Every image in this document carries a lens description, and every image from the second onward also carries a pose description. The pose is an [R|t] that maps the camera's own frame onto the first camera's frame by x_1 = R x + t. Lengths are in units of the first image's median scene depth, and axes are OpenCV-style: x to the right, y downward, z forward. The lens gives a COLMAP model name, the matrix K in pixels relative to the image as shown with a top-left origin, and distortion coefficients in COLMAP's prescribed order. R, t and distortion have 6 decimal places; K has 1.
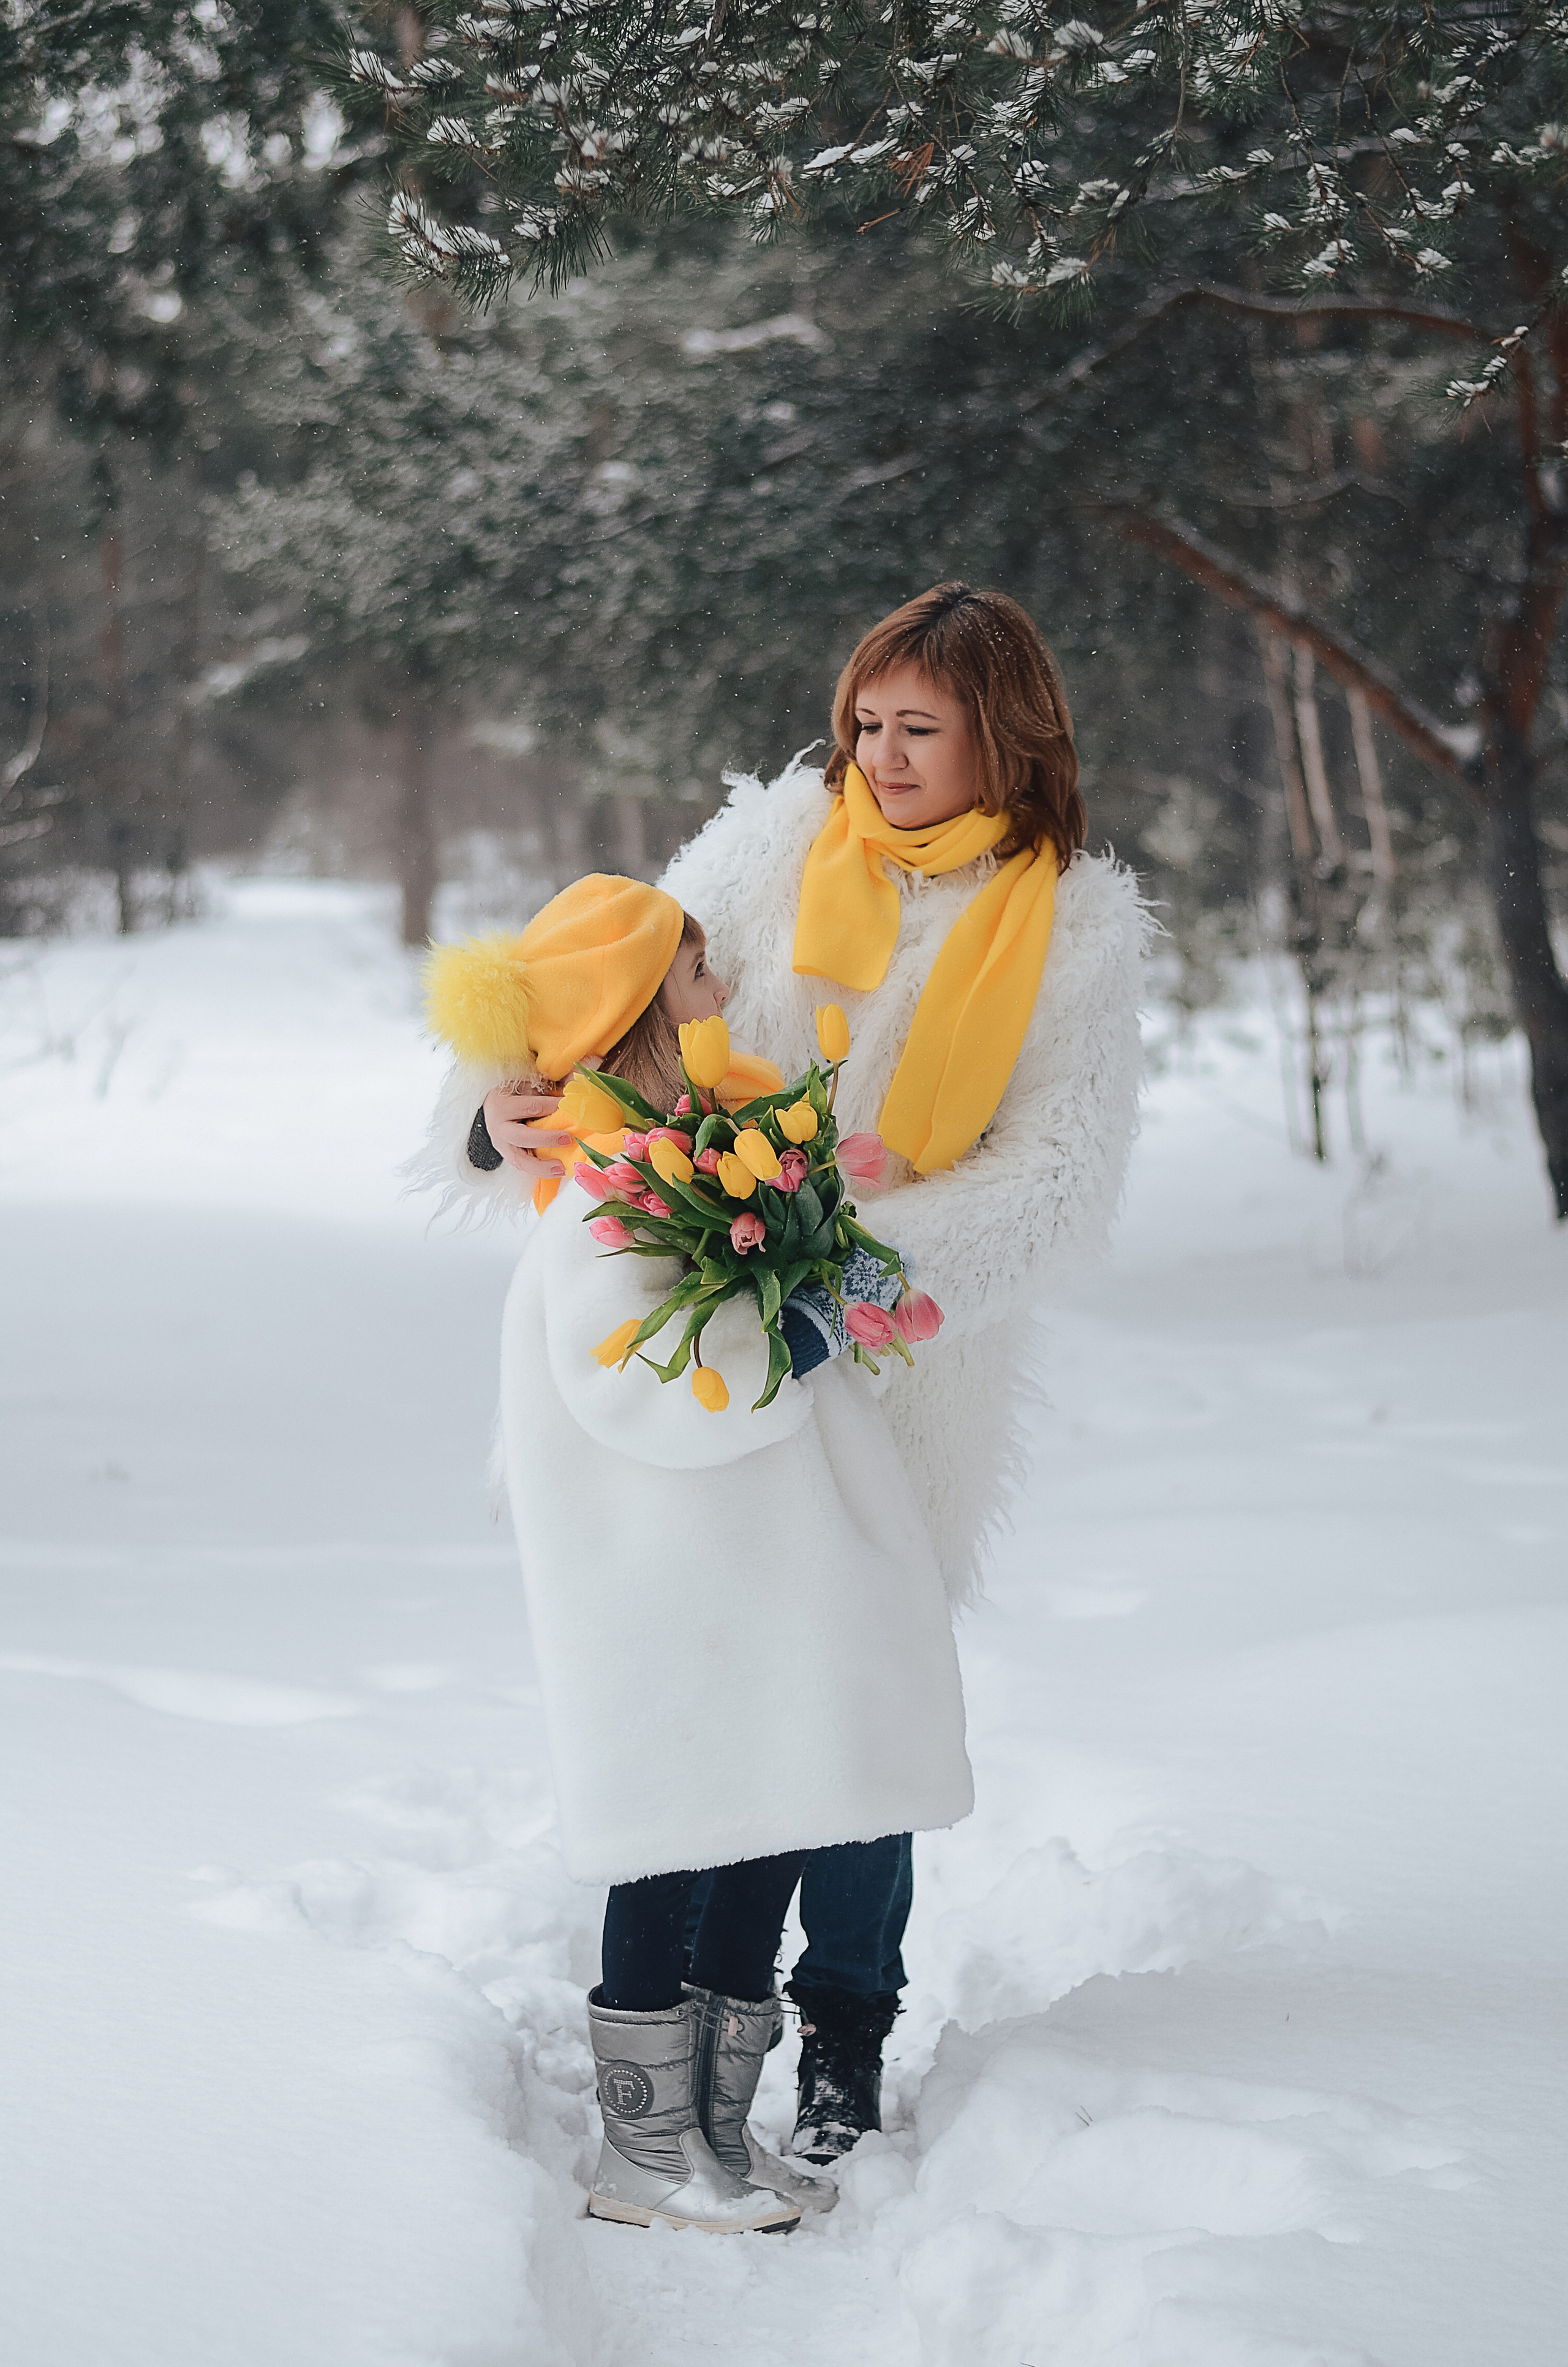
lens RADIAL K [[5570.0, 0, 767.3], [0, 5570.0, 1208.4], [0, 0, 1]] dist [-0.090971, 0.000000]
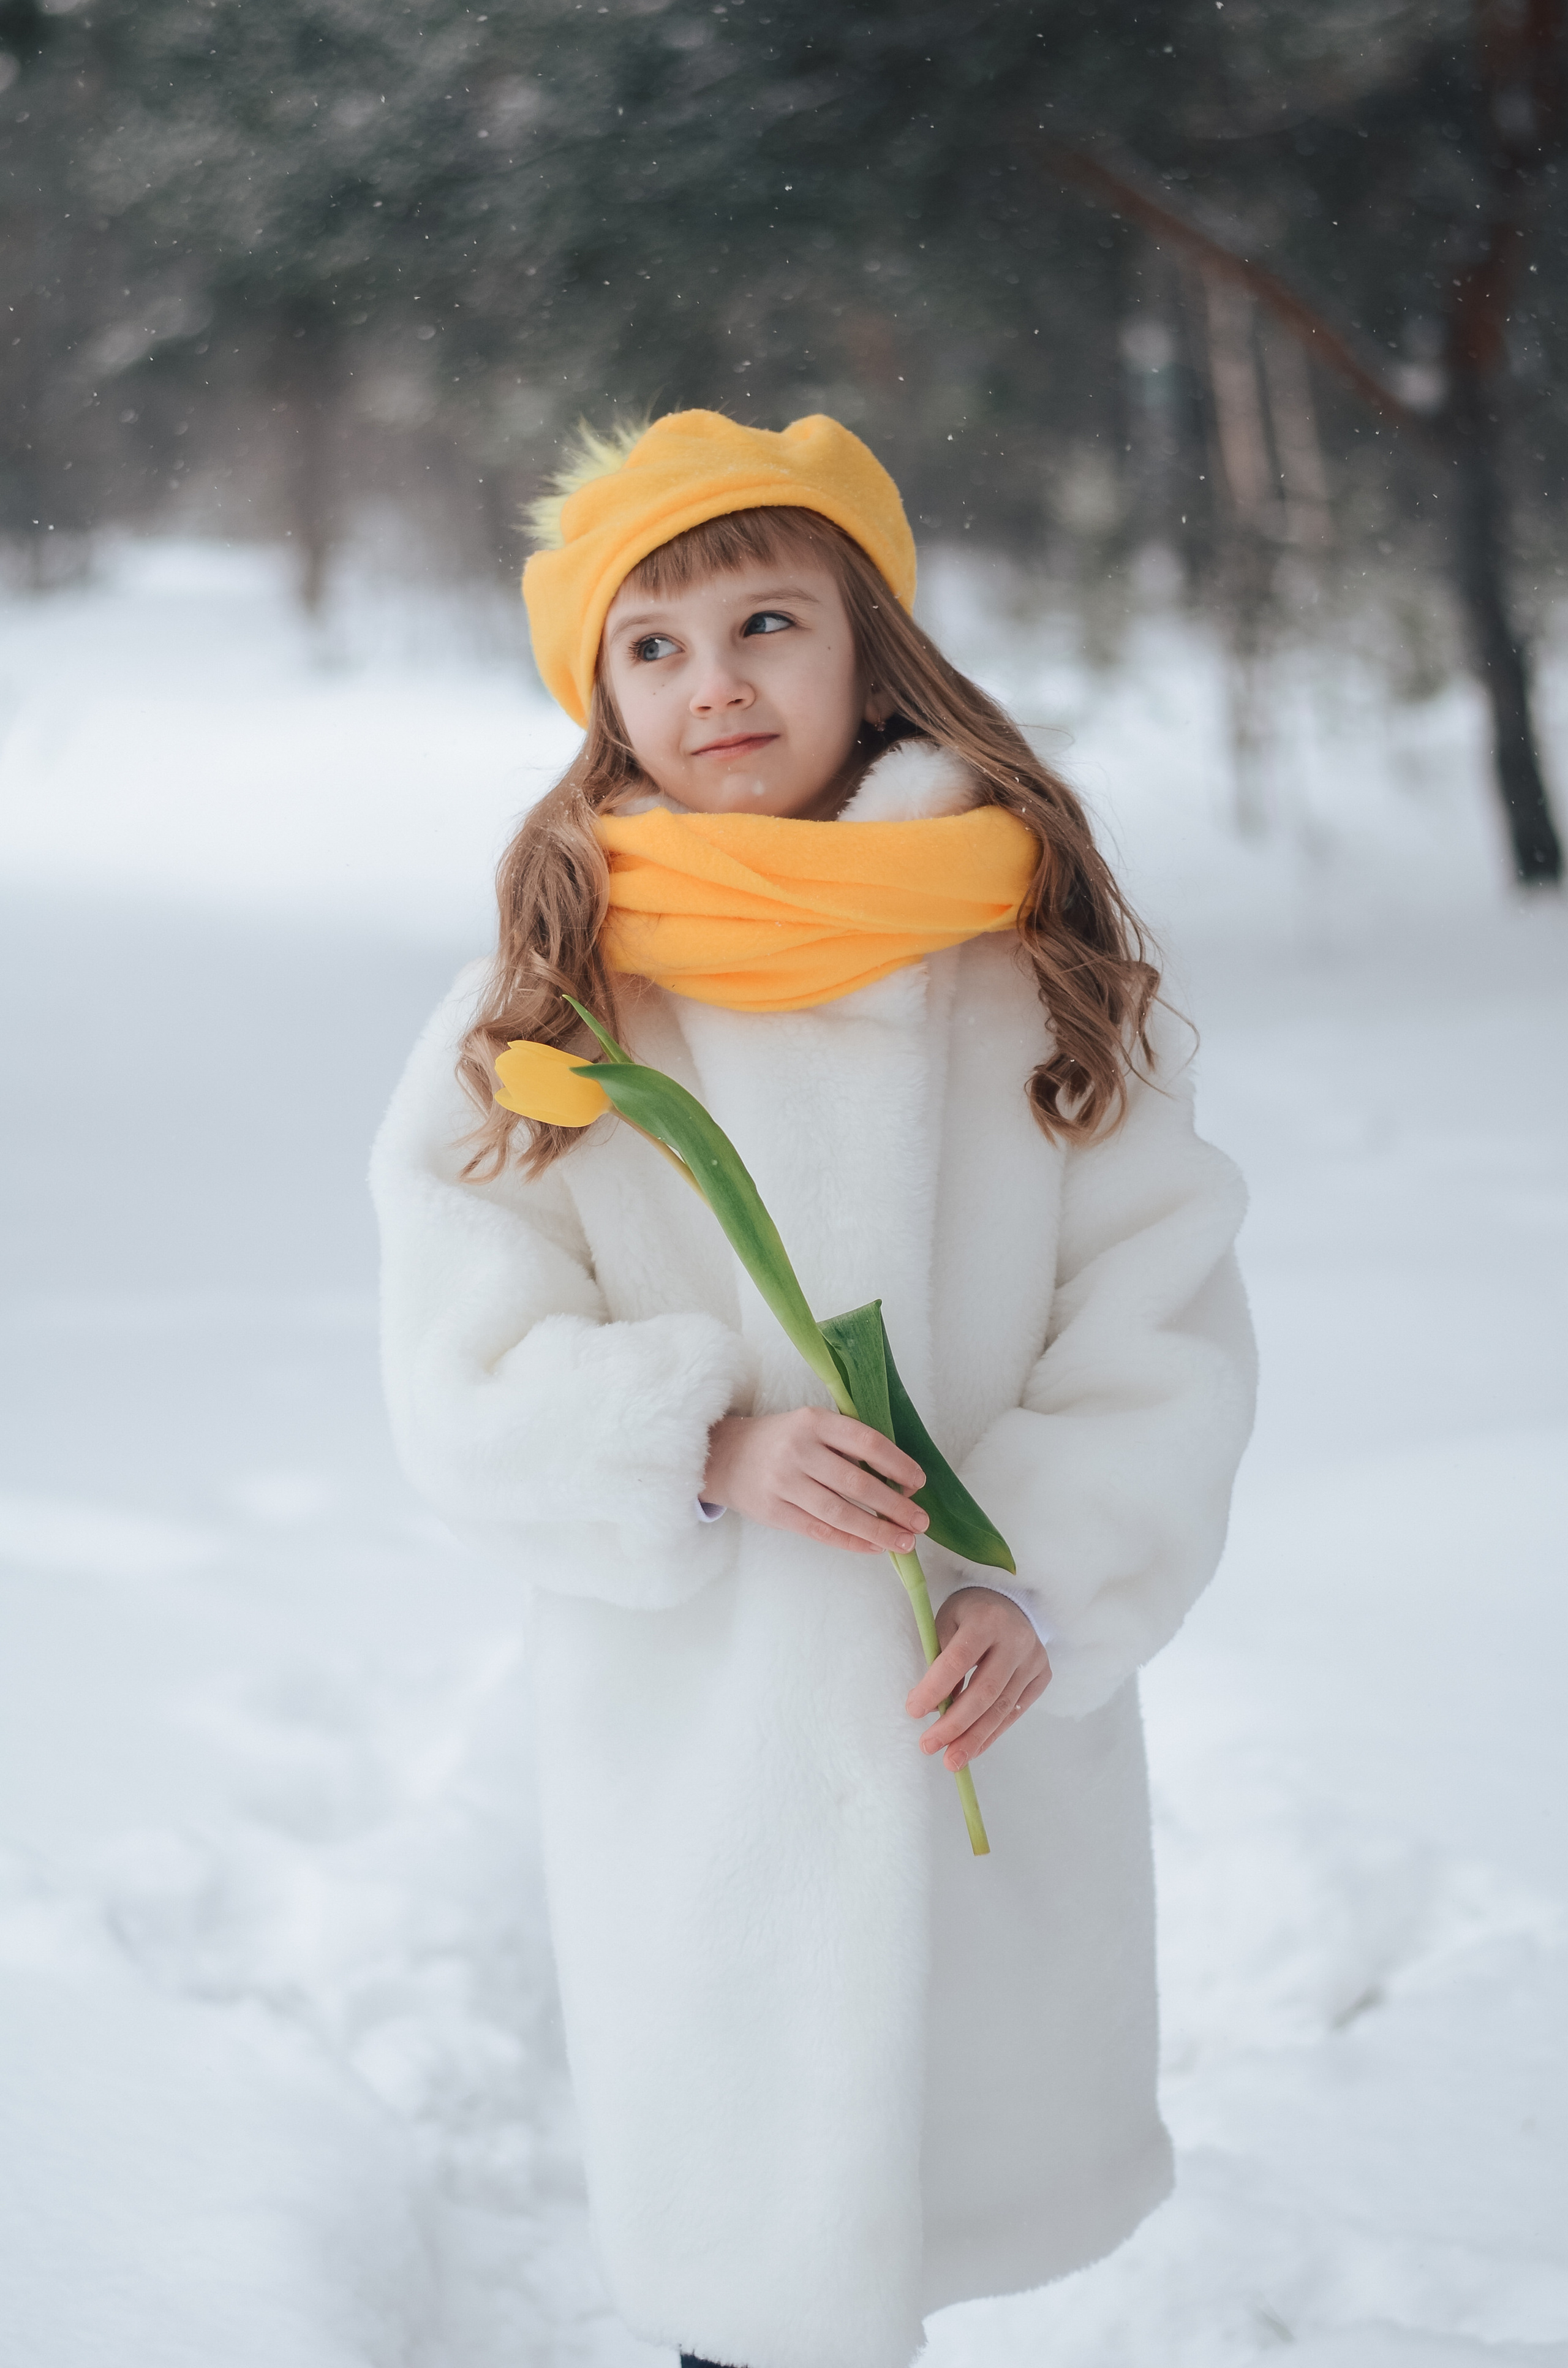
lens RADIAL K [[5192.3, 0, 724.2], [0, 5192.3, 1170.3], [0, 0, 1]] dist [-0.095889, 0.000000]
pose [[0.999885, -0.001301, 0.015130, -0.005725], [0.000404, 0.998250, 0.059133, -0.003940], [-0.015181, -0.059120, 0.998135, 0.124423]]
